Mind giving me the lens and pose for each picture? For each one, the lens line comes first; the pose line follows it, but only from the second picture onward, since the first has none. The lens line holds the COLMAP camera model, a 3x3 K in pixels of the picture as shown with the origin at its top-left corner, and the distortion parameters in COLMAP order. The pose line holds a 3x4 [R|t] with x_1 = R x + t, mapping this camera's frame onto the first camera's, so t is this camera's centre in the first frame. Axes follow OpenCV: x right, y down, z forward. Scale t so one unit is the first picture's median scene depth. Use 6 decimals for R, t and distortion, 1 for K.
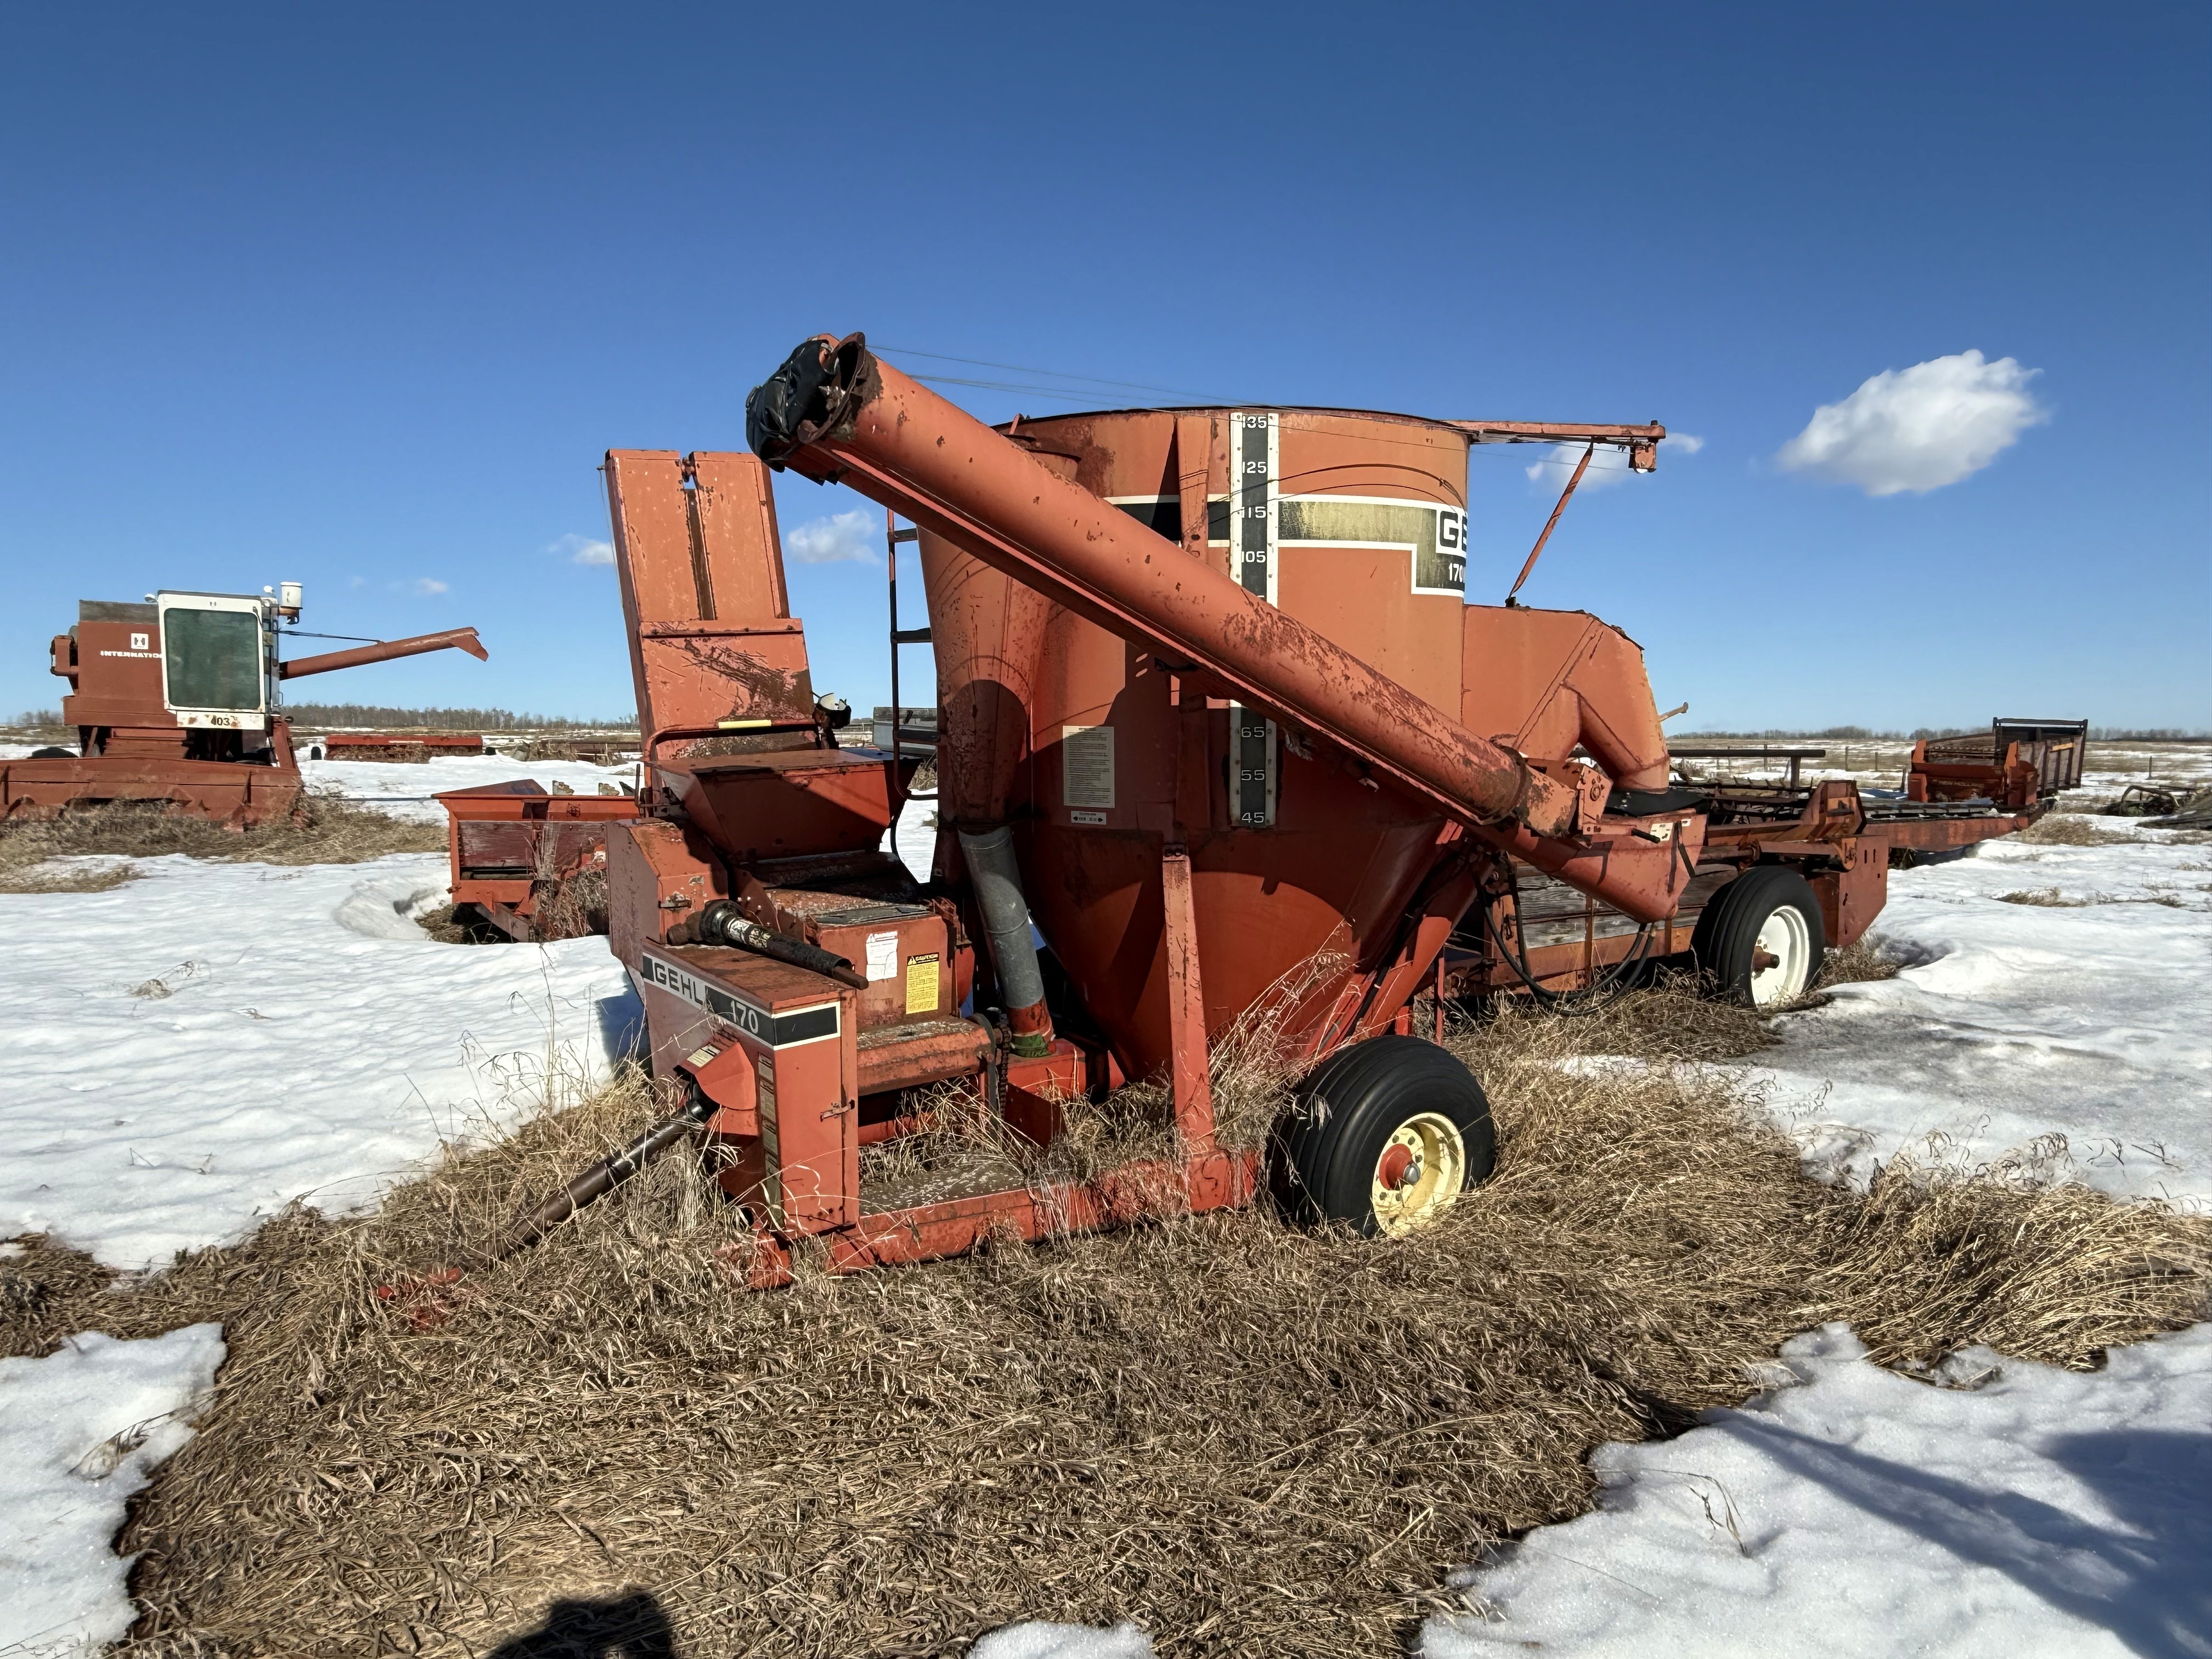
lens RADIAL K [[1392.9, 0, 1106.0], [0, 1392.9, 829.5], [0, 0, 1]] dist [-0.000490, 0.000549]
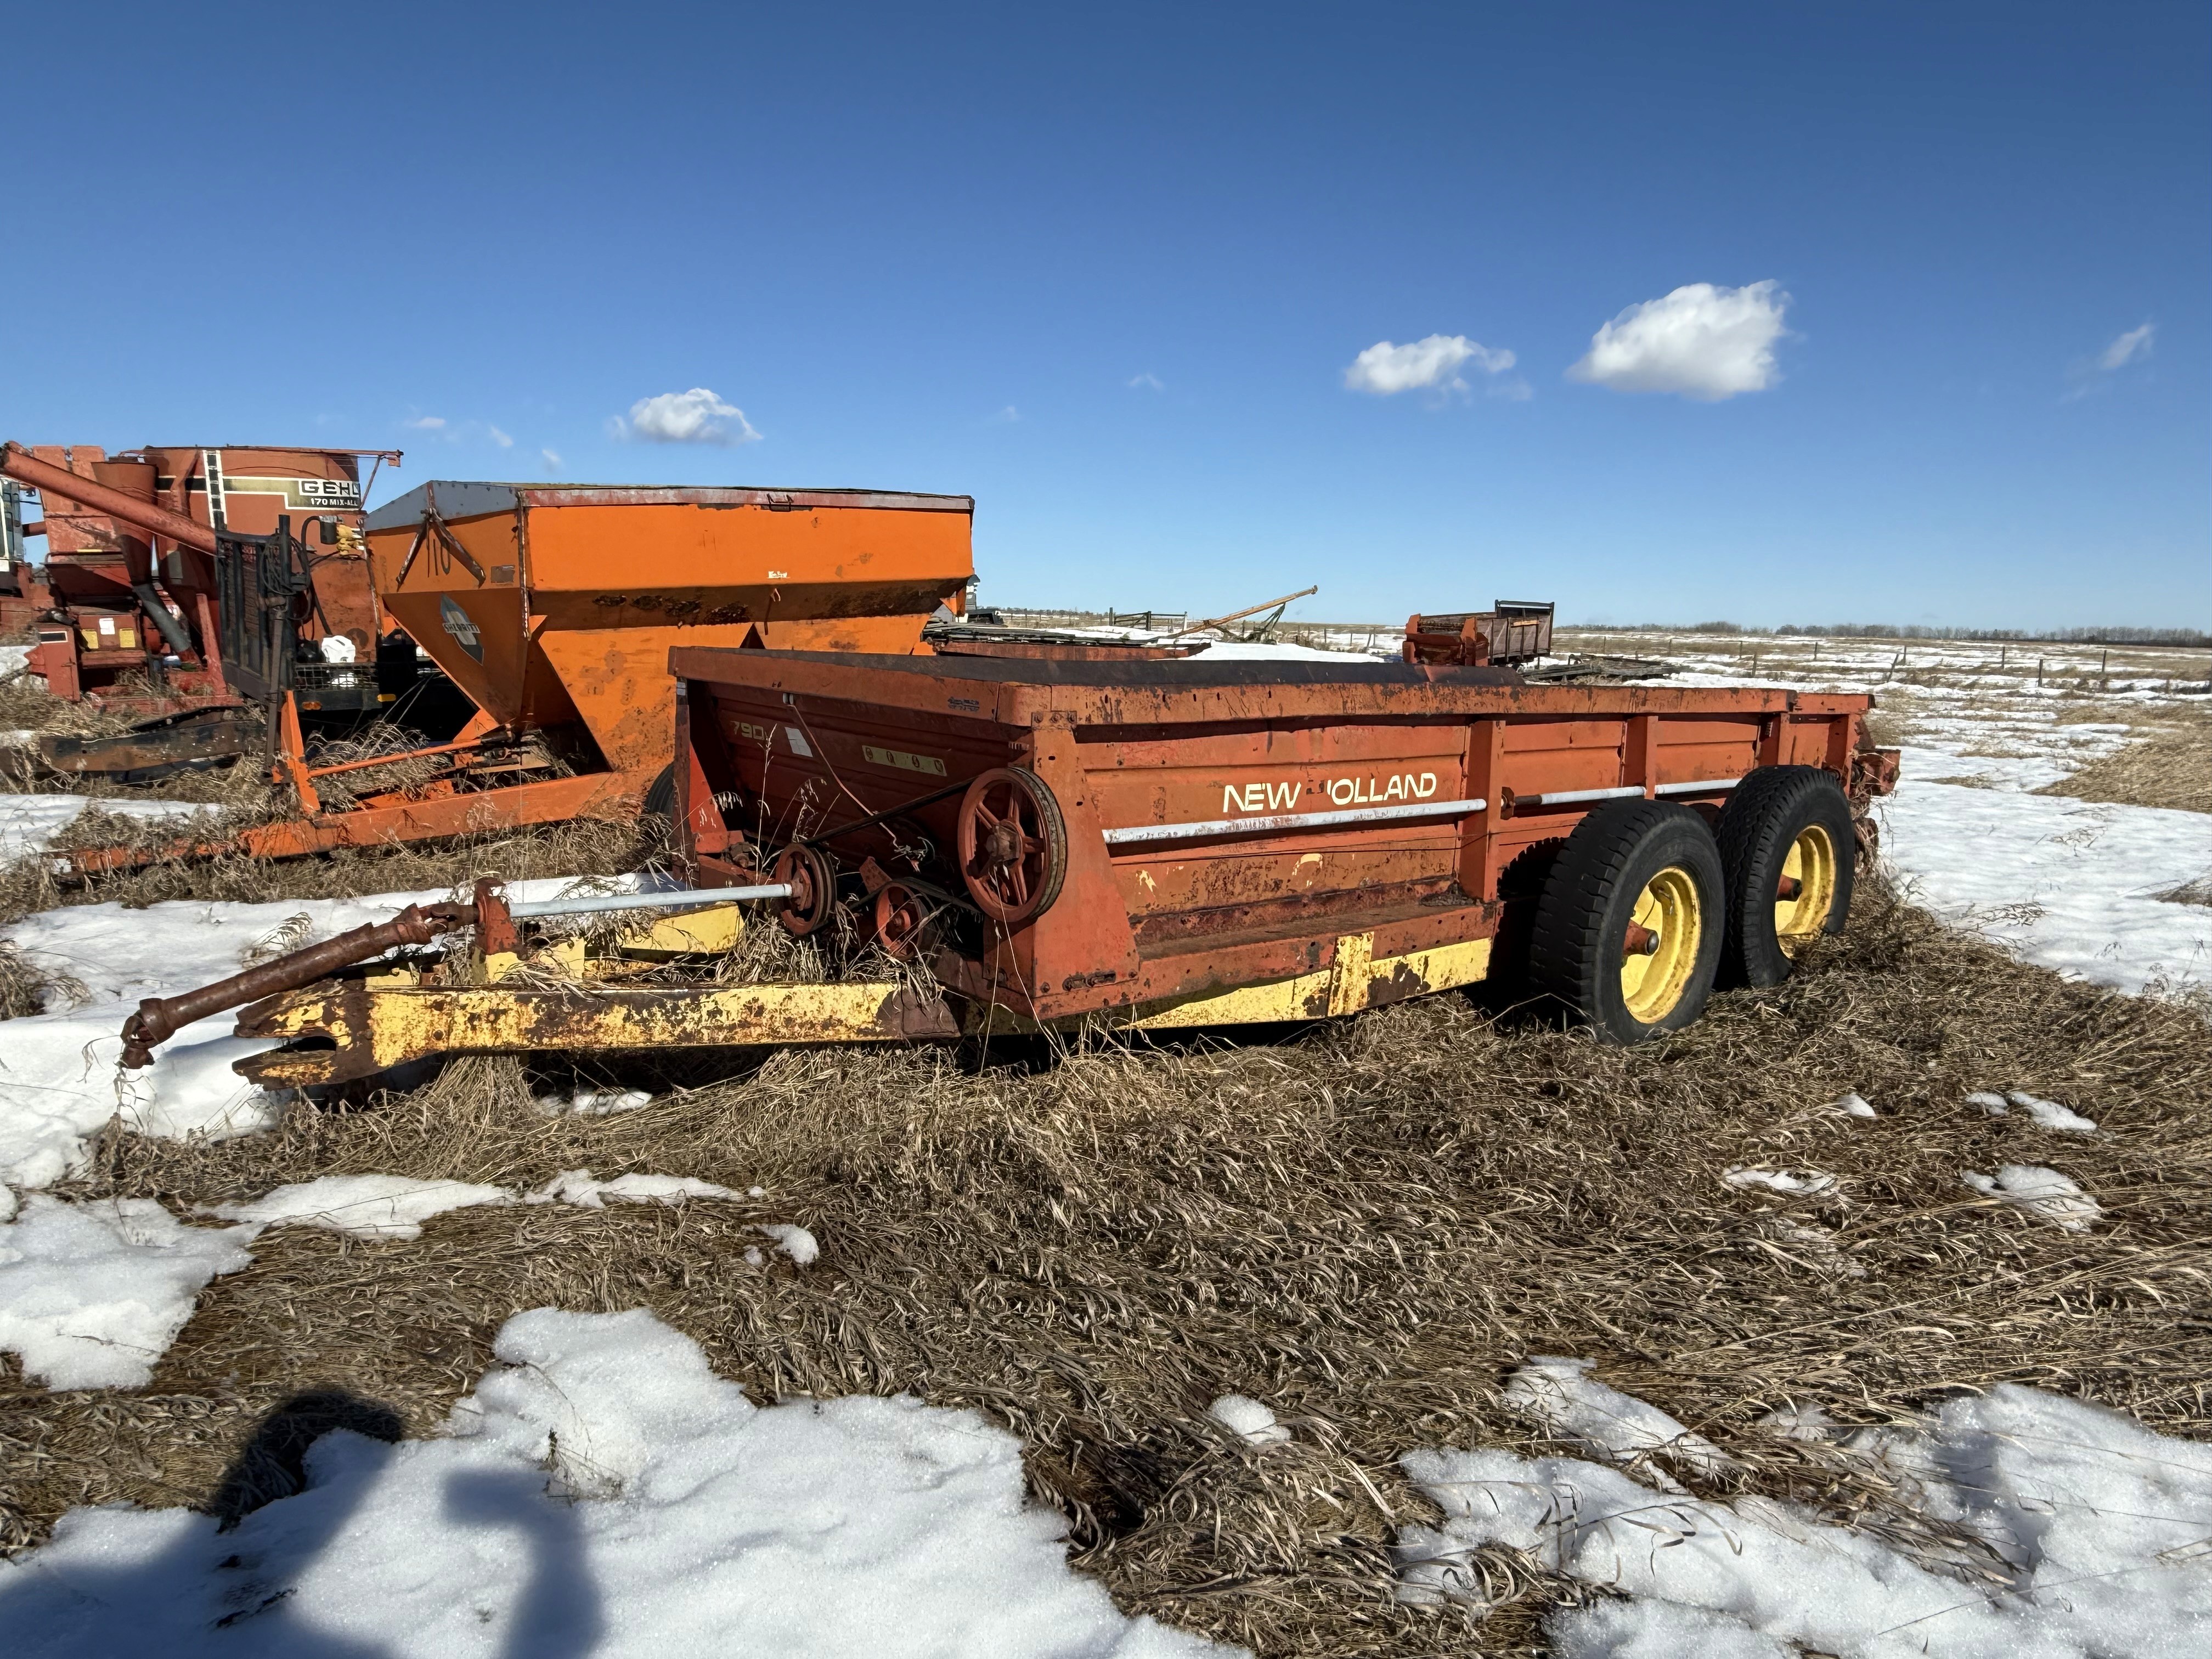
lens RADIAL K [[1367.4, 0, 1127.4], [0, 1367.4, 810.0], [0, 0, 1]] dist [-0.011694, 0.000775]
pose [[0.997434, 0.010726, 0.070786, 1.828724], [-0.015760, 0.997356, 0.070943, 0.242110], [-0.069838, -0.071876, 0.994966, -2.099011]]
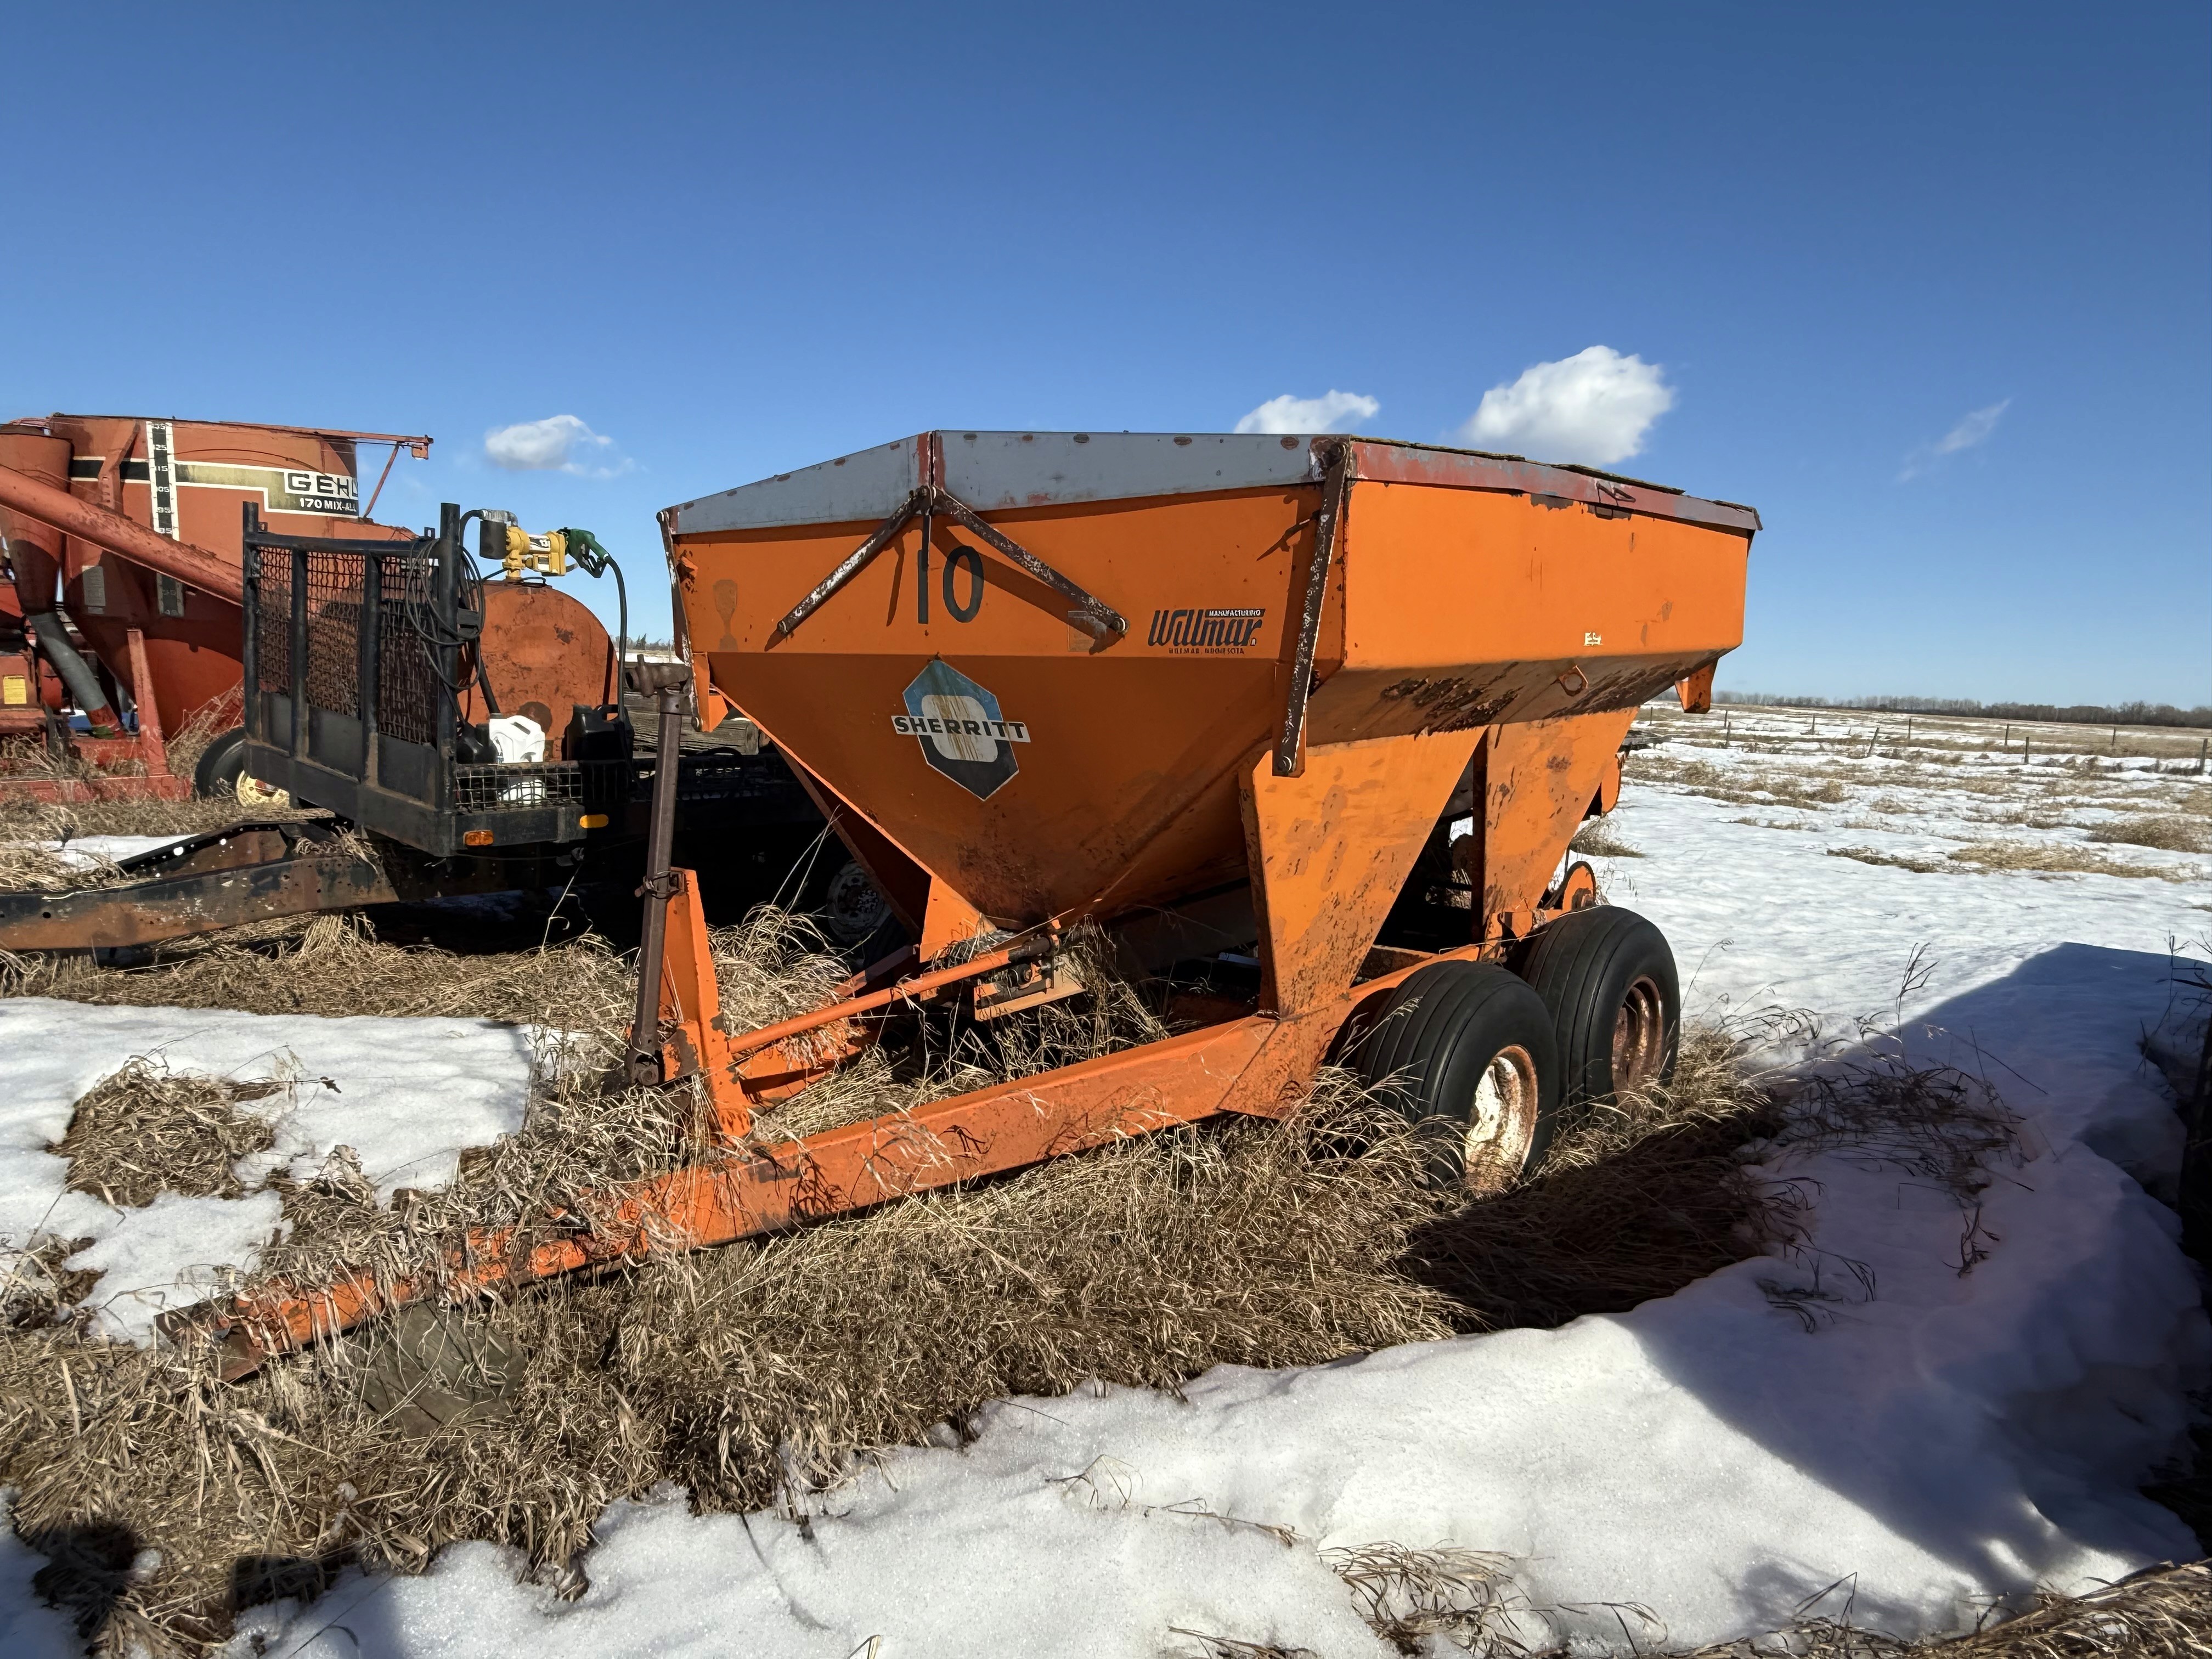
lens RADIAL K [[1392.9, 0, 1106.0], [0, 1392.9, 829.5], [0, 0, 1]] dist [-0.000490, 0.000549]
pose [[0.987246, 0.024318, 0.157331, 1.153597], [-0.031537, 0.998553, 0.043552, 0.179326], [-0.156045, -0.047958, 0.986585, -1.301622]]
